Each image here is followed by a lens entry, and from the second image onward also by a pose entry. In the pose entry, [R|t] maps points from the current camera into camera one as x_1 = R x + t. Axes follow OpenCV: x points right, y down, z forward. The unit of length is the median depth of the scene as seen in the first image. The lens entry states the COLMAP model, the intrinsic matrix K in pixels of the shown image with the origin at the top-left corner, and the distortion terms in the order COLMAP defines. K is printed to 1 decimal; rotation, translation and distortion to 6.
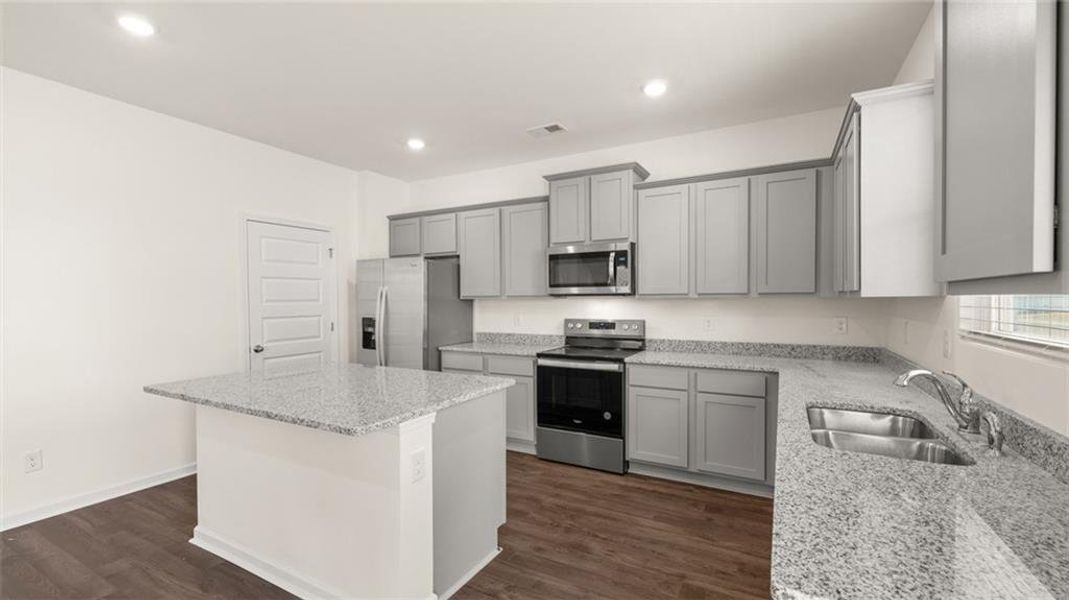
lens RADIAL K [[451.5, 0, 530.8], [0, 451.5, 300.7], [0, 0, 1]] dist [-0.001315, -0.000656]
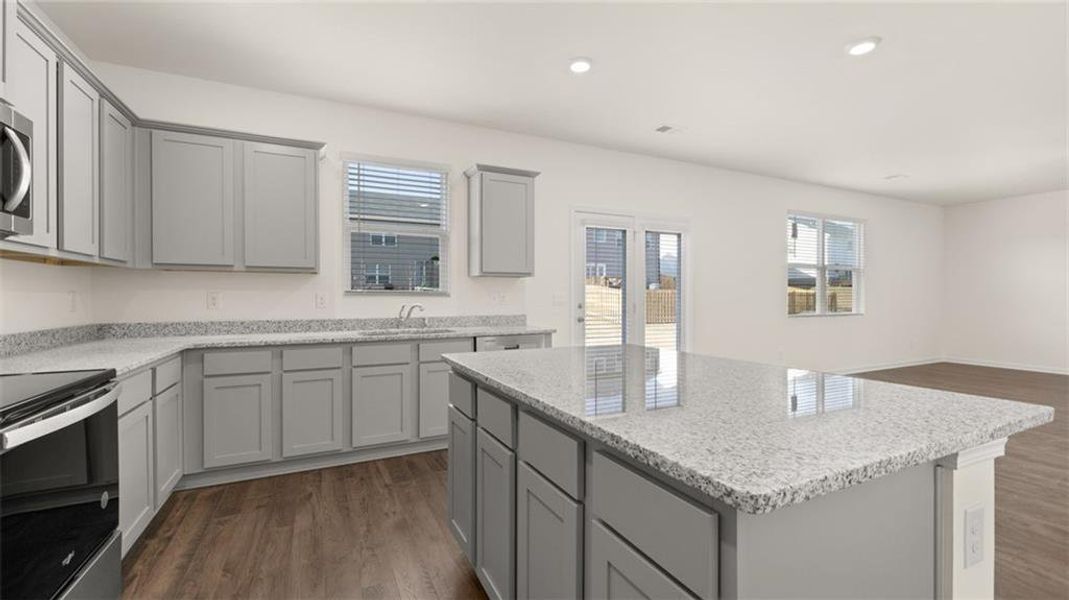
lens RADIAL K [[451.5, 0, 536.5], [0, 451.5, 297.9], [0, 0, 1]] dist [-0.001315, -0.000656]
pose [[-0.821548, -0.000392, 0.570140, -0.389104], [0.006582, 0.999927, 0.010171, 0.036439], [-0.570102, 0.012108, -0.821485, 0.947868]]
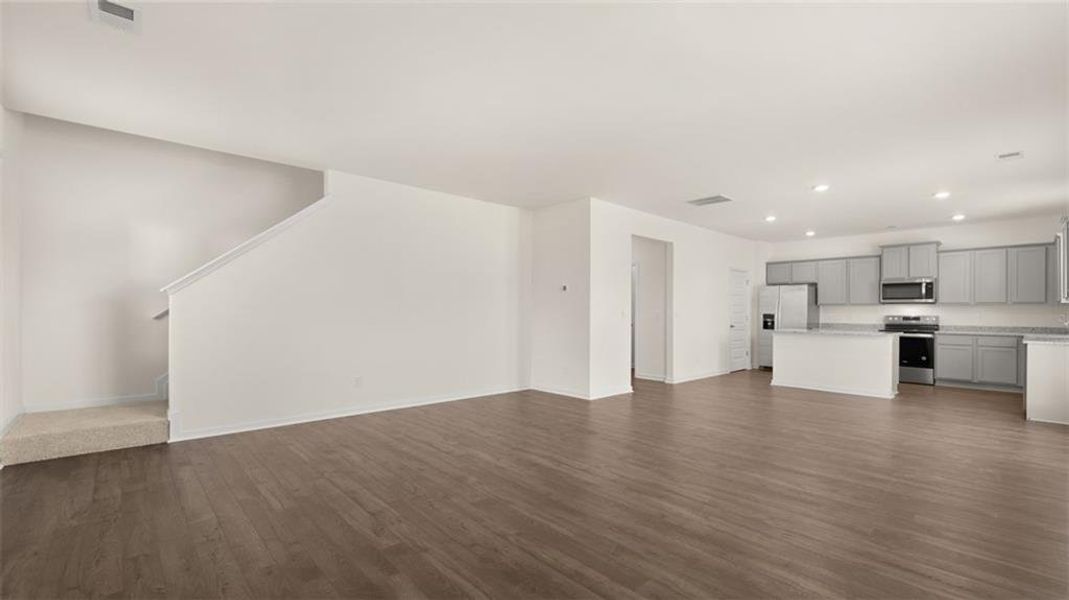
lens RADIAL K [[451.5, 0, 540.3], [0, 451.5, 305.9], [0, 0, 1]] dist [-0.001315, -0.000656]
pose [[0.947815, 0.006290, -0.318760, -0.834041], [-0.011007, 0.999855, -0.012998, 0.046391], [0.318632, 0.015828, 0.947746, -1.548702]]
